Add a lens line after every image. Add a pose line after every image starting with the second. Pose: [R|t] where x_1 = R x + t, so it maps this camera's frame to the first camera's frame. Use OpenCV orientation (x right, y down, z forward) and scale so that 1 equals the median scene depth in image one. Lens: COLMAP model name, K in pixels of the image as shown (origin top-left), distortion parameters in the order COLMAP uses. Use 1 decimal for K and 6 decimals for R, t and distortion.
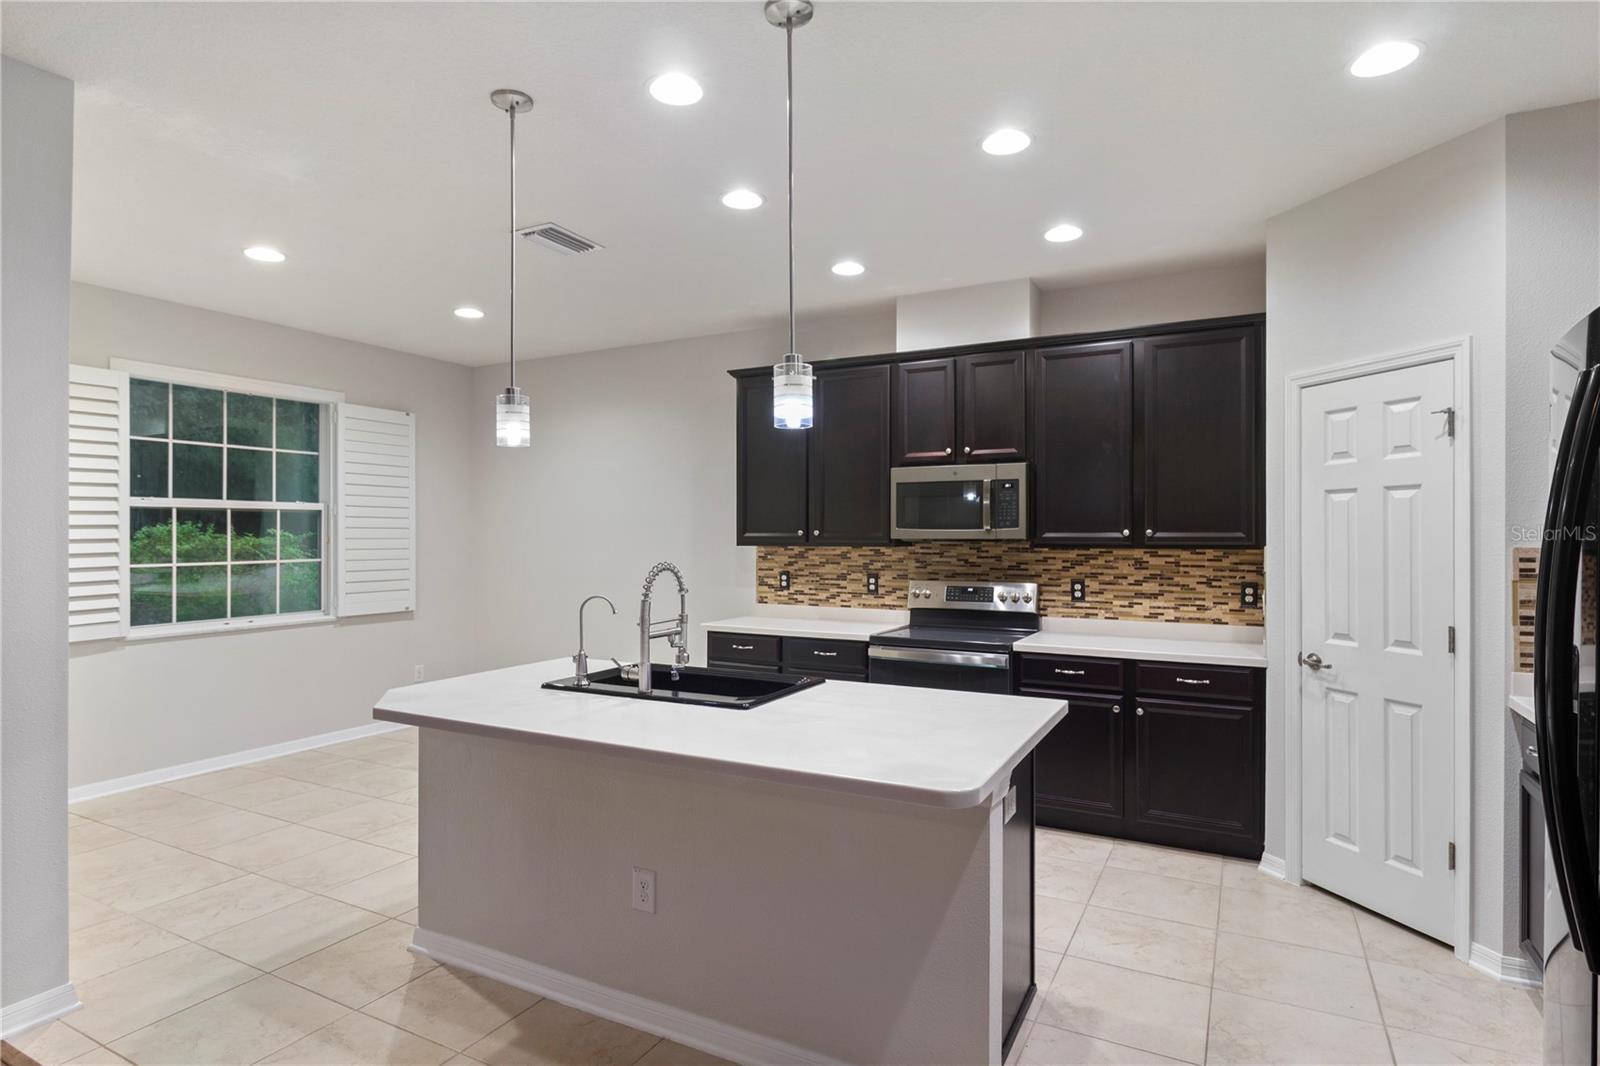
lens RADIAL K [[864.9, 0, 800.0], [0, 864.9, 533.0], [0, 0, 1]] dist [-0.001298, -0.000319]
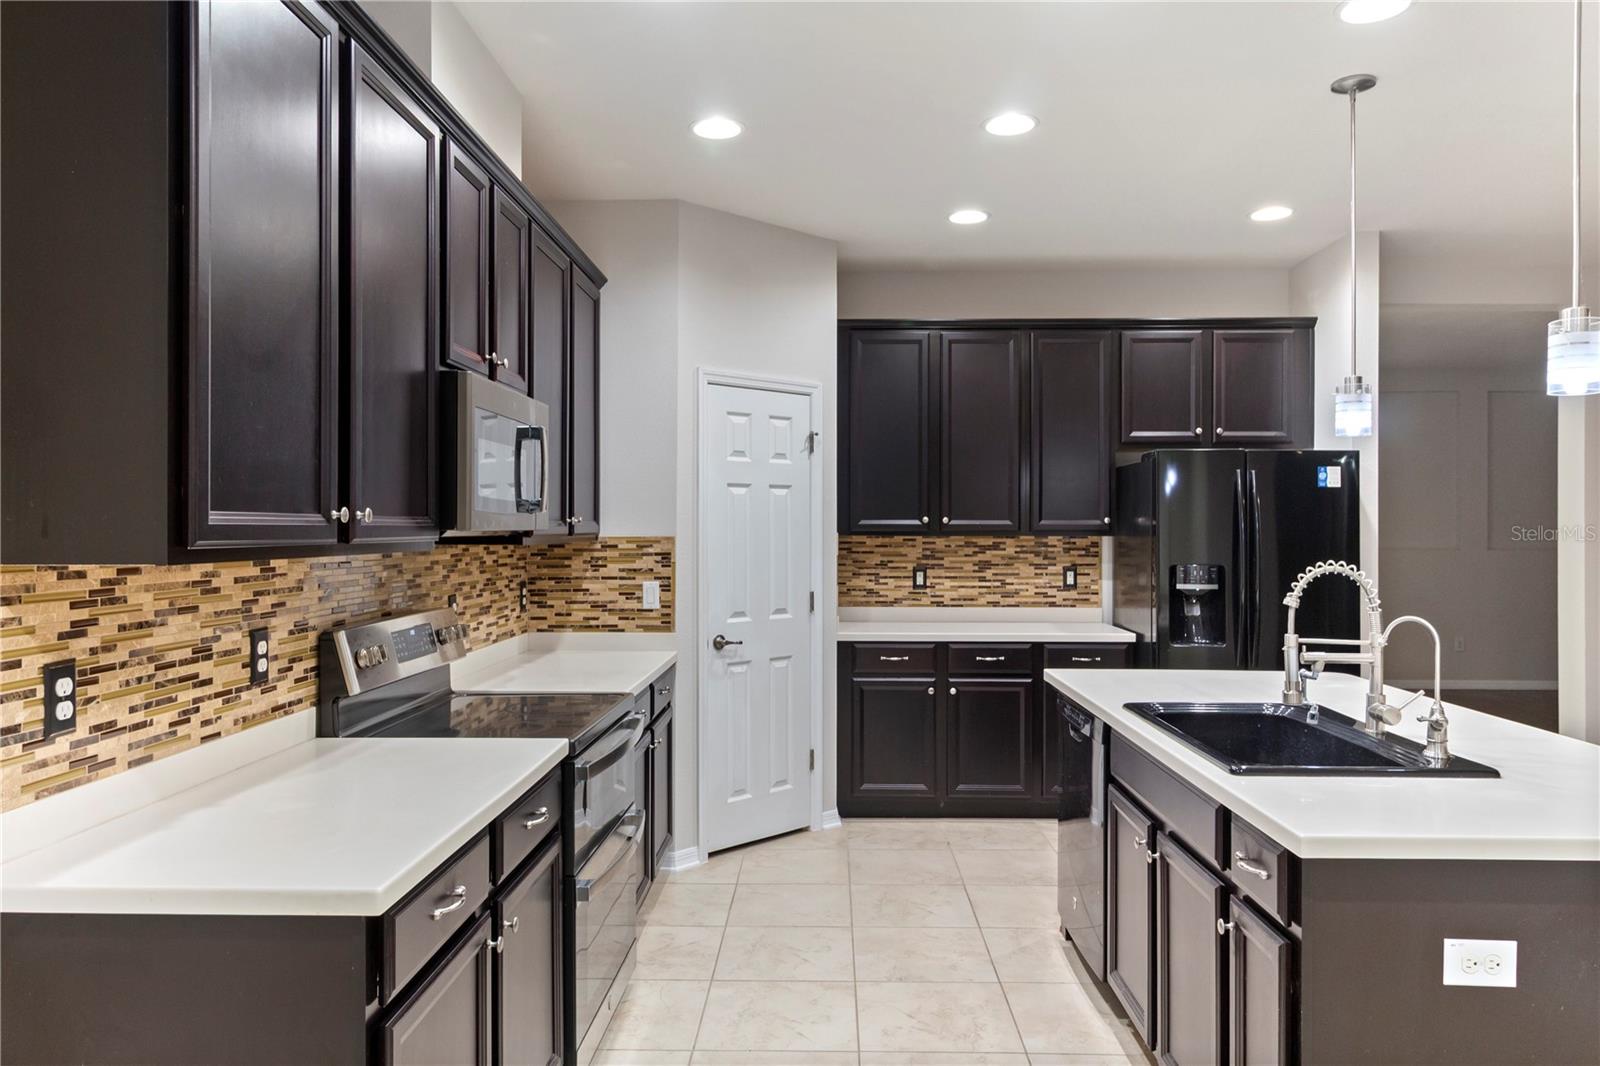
lens RADIAL K [[1064.3, 0, 794.3], [0, 1064.3, 532.8], [0, 0, 1]] dist [-0.003112, -0.000750]
pose [[-0.444796, -0.002384, 0.895629, -0.410356], [0.001922, 0.999992, 0.003616, 0.005689], [-0.895630, 0.003330, -0.444788, 0.984327]]
